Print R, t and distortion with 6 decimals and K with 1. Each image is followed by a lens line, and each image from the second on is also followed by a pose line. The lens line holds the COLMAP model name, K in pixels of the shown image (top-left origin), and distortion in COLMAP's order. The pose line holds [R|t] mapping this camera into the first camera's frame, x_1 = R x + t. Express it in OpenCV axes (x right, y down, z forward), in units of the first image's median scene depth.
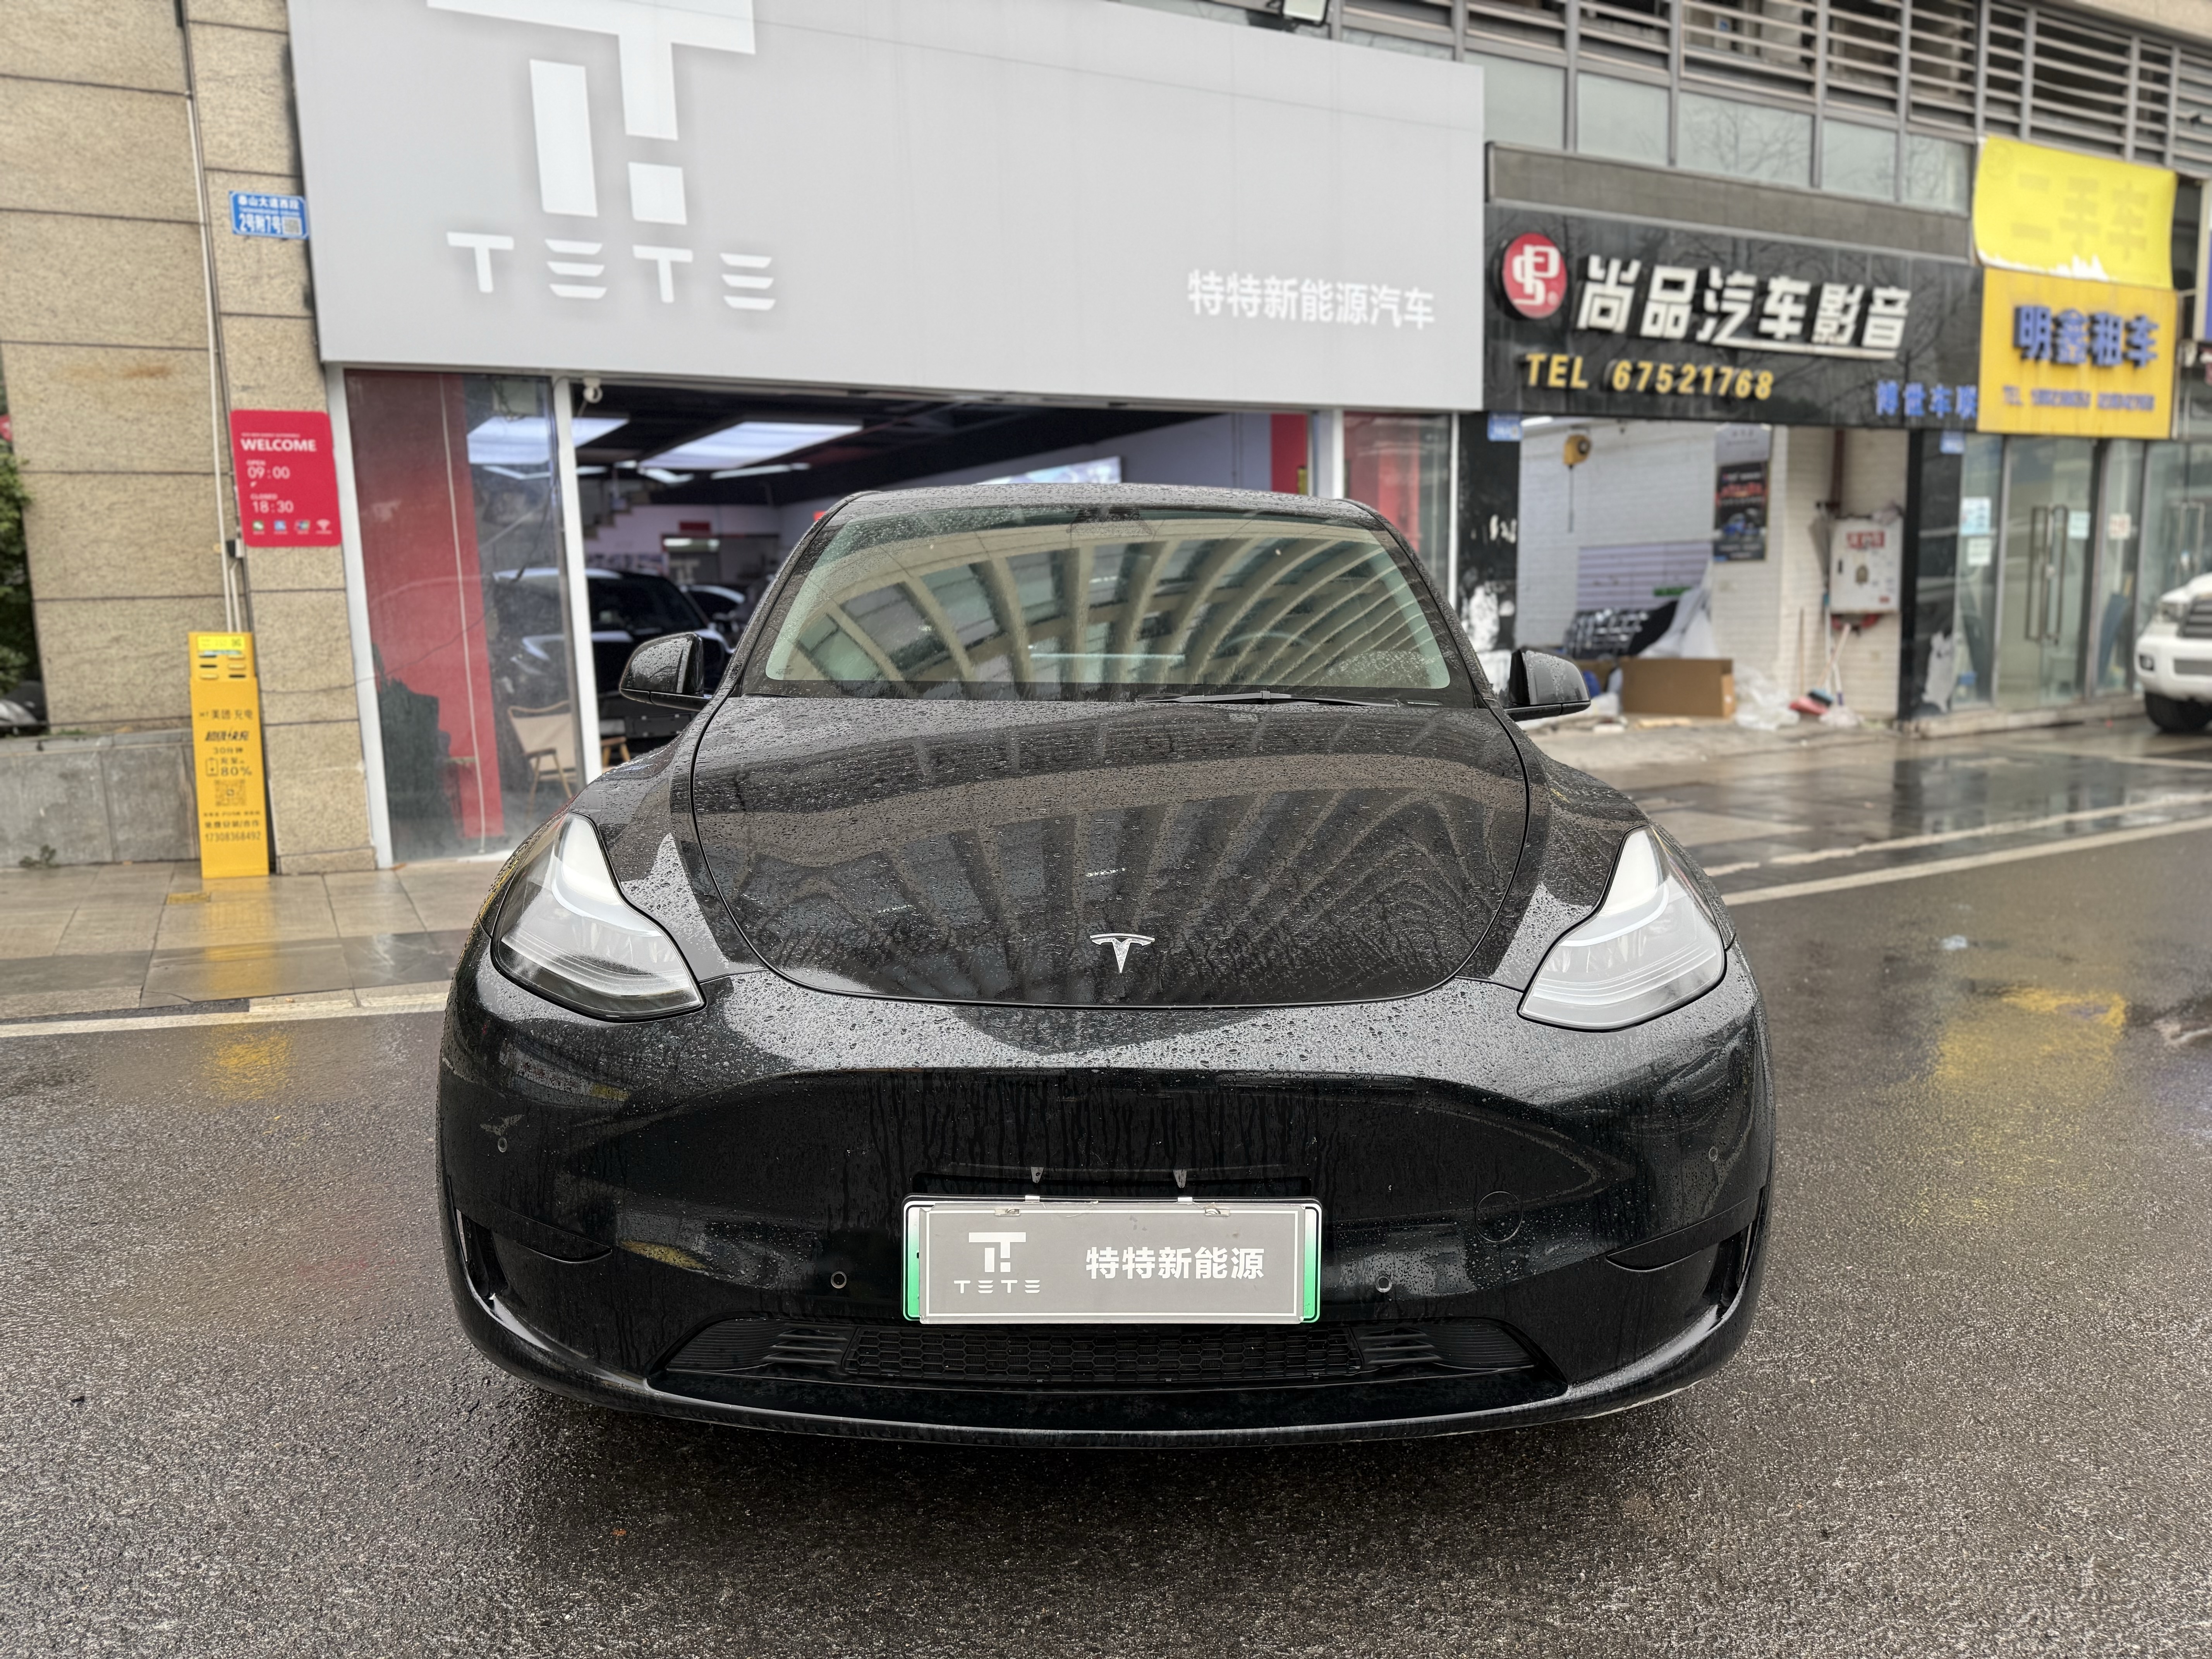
lens RADIAL K [[1561.7, 0, 1151.3], [0, 1561.7, 882.8], [0, 0, 1]] dist [0.027670, -0.051319]
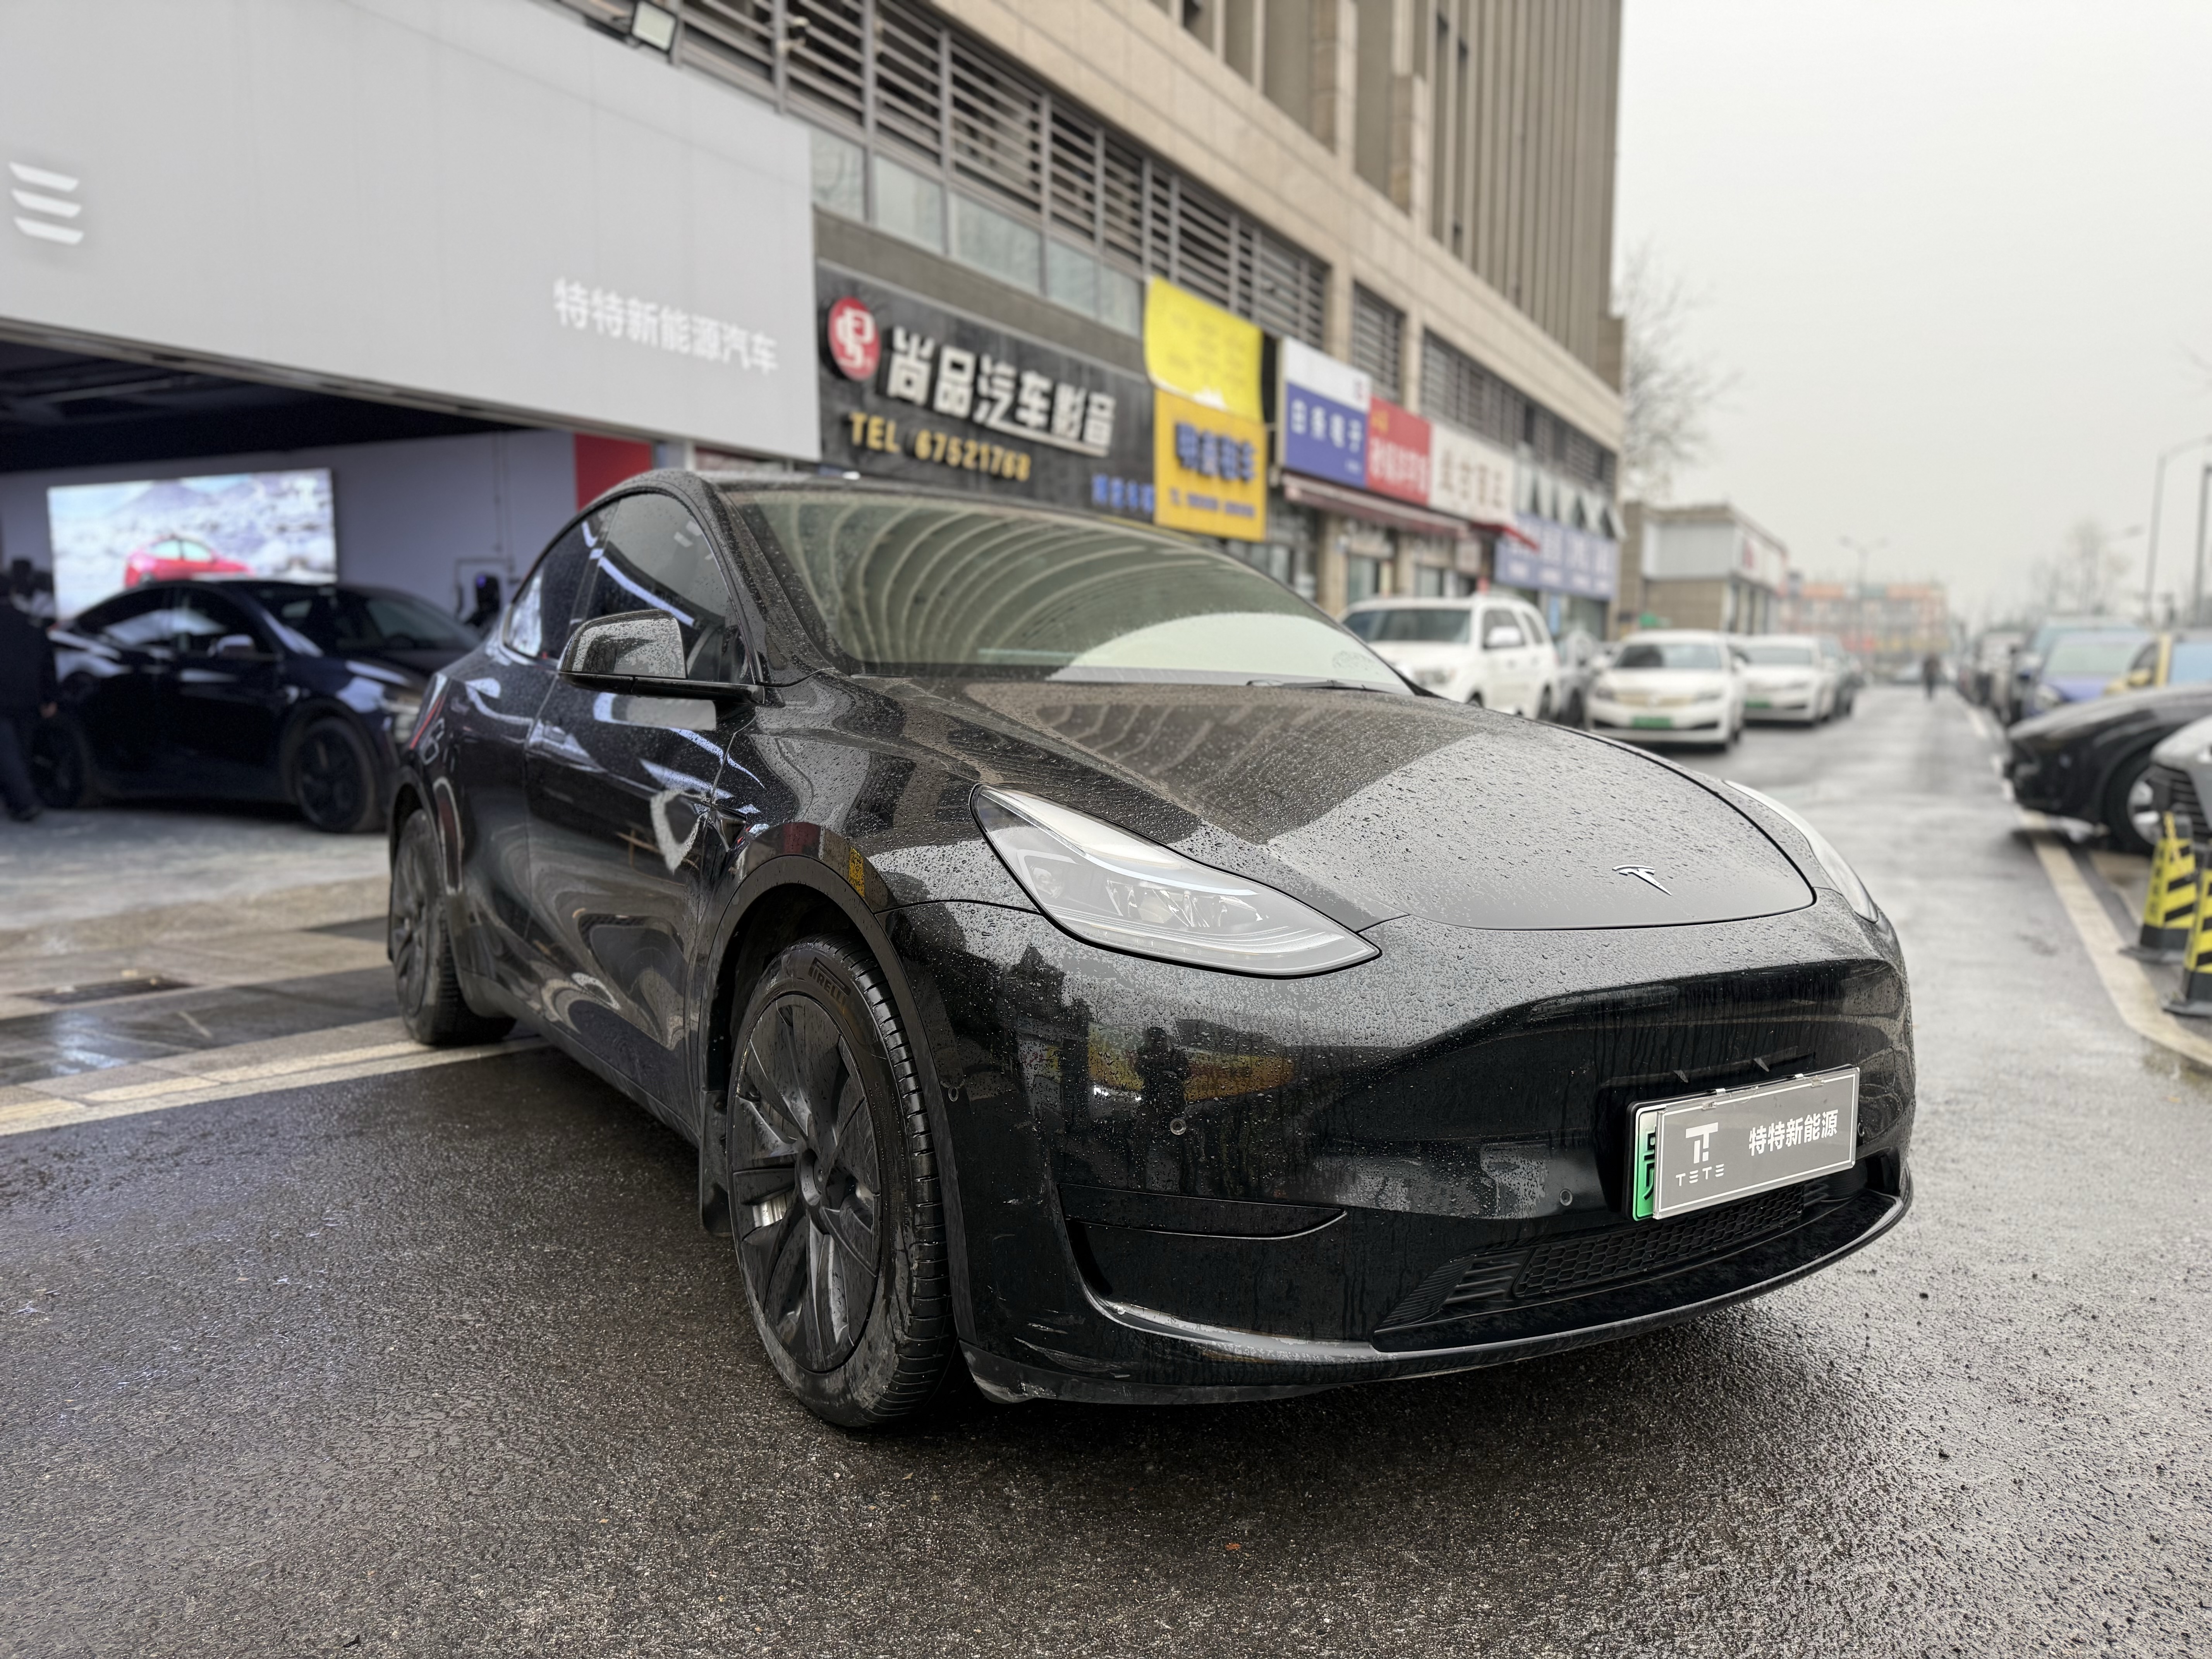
lens RADIAL K [[1561.7, 0, 1180.5], [0, 1561.7, 877.5], [0, 0, 1]] dist [0.027670, -0.051319]
pose [[0.822365, -0.045551, 0.567135, -0.171117], [0.071366, 0.997176, -0.023392, 0.007134], [-0.564467, 0.059711, 0.823293, 0.043862]]
